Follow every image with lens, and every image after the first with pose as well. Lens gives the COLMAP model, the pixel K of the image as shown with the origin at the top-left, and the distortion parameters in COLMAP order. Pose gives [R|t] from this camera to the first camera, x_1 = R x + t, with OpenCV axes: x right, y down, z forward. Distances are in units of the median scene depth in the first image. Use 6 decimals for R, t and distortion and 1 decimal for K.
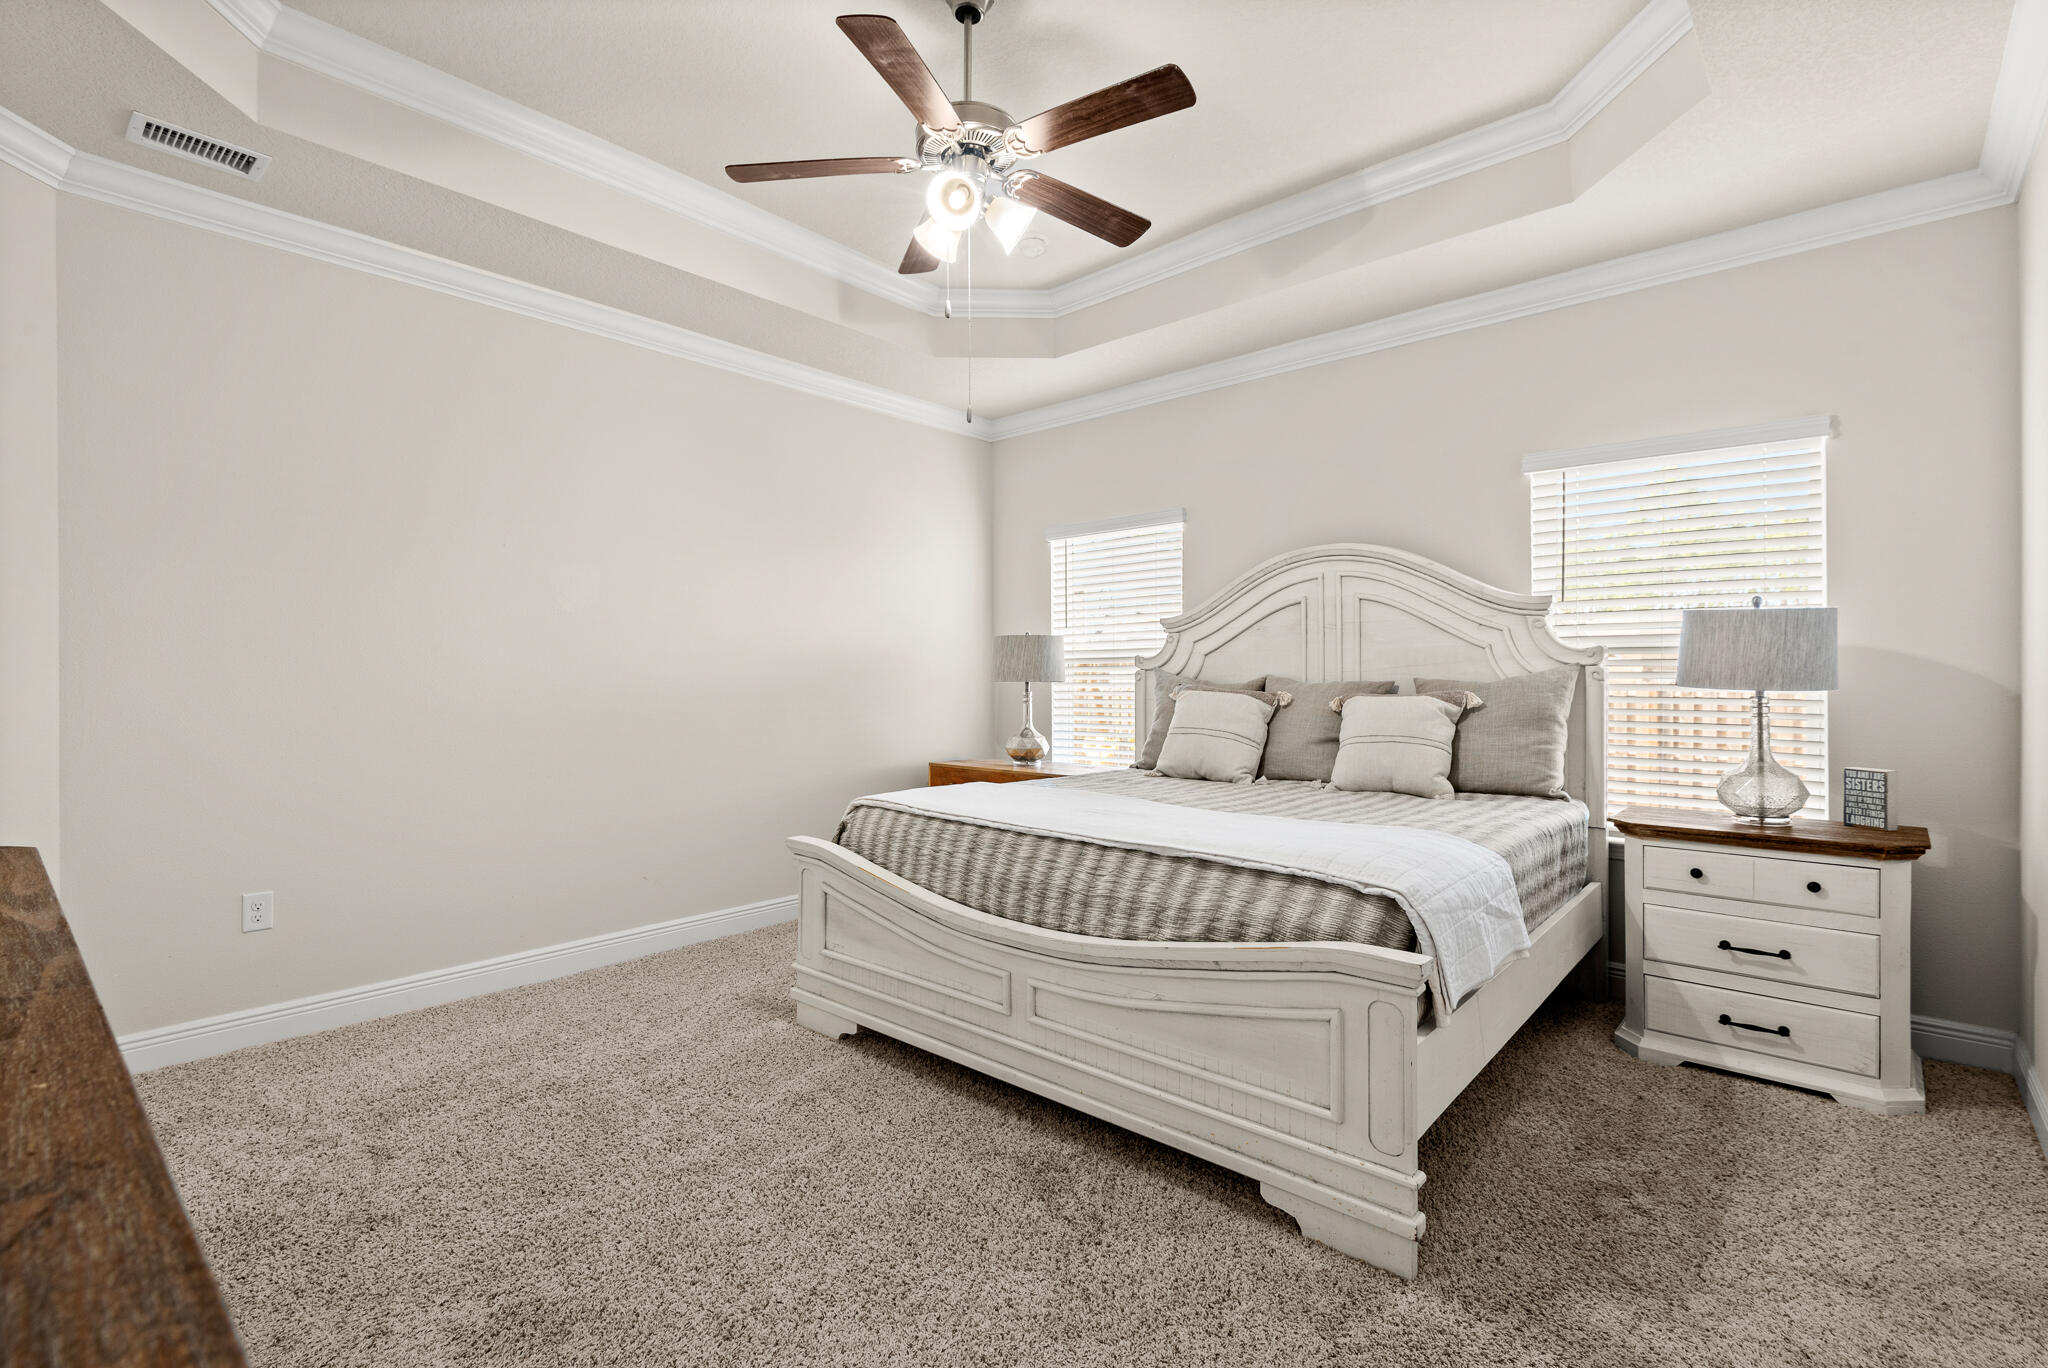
lens RADIAL K [[928.5, 0, 1035.5], [0, 928.5, 686.0], [0, 0, 1]] dist [0.028369, -0.017446]
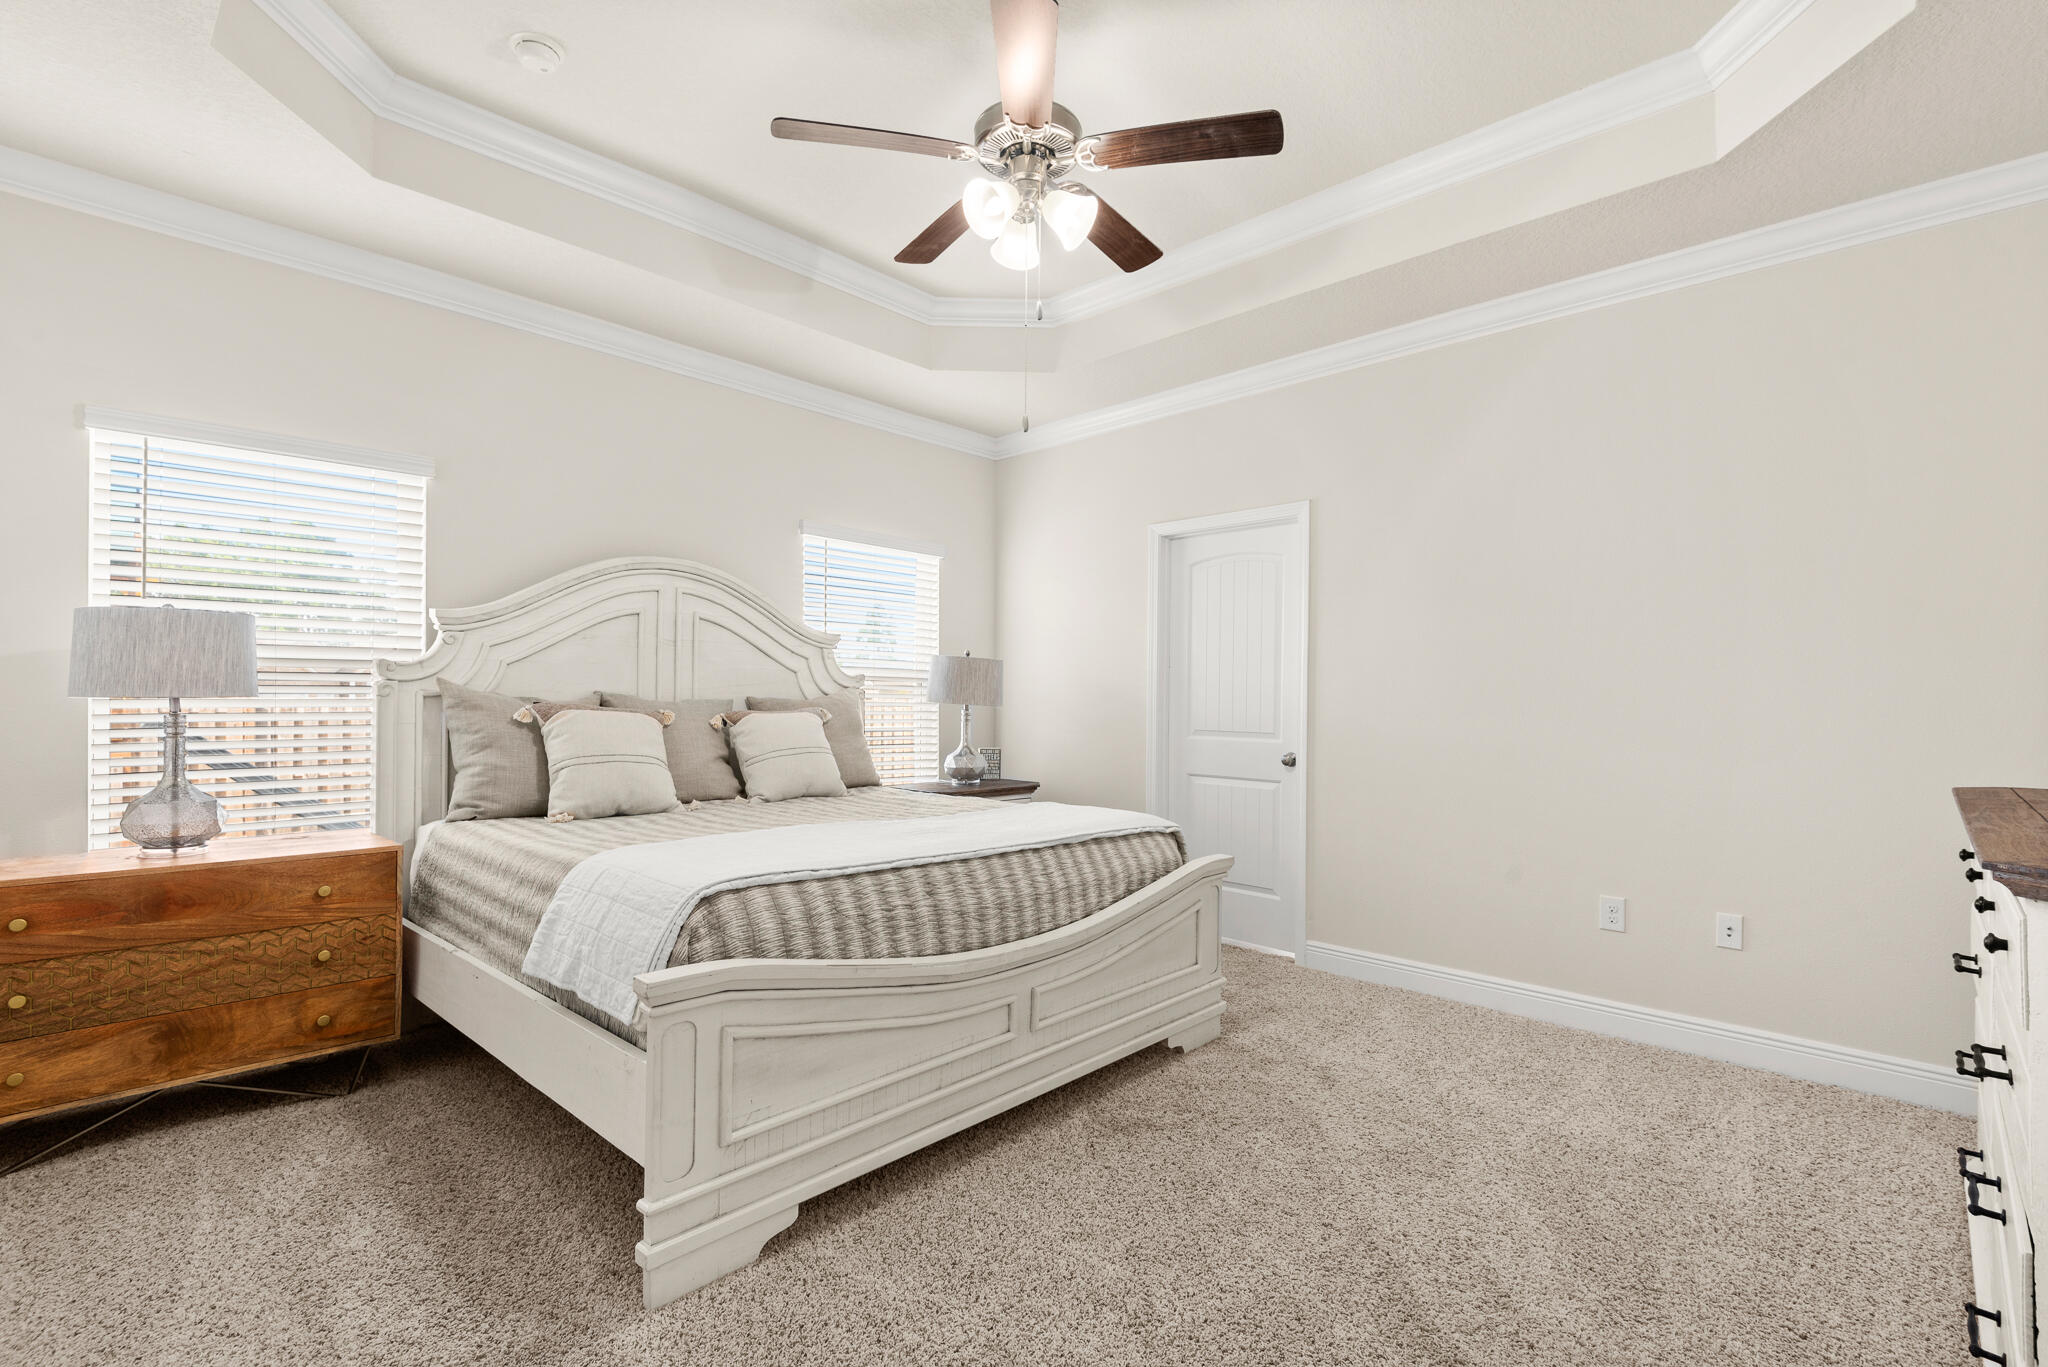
lens RADIAL K [[928.5, 0, 1036.3], [0, 928.5, 686.0], [0, 0, 1]] dist [0.028369, -0.017446]
pose [[0.033334, 0.015672, 0.999321, -0.911315], [-0.002470, 0.999875, -0.015598, -0.005550], [-0.999441, -0.001948, 0.033368, 0.838590]]
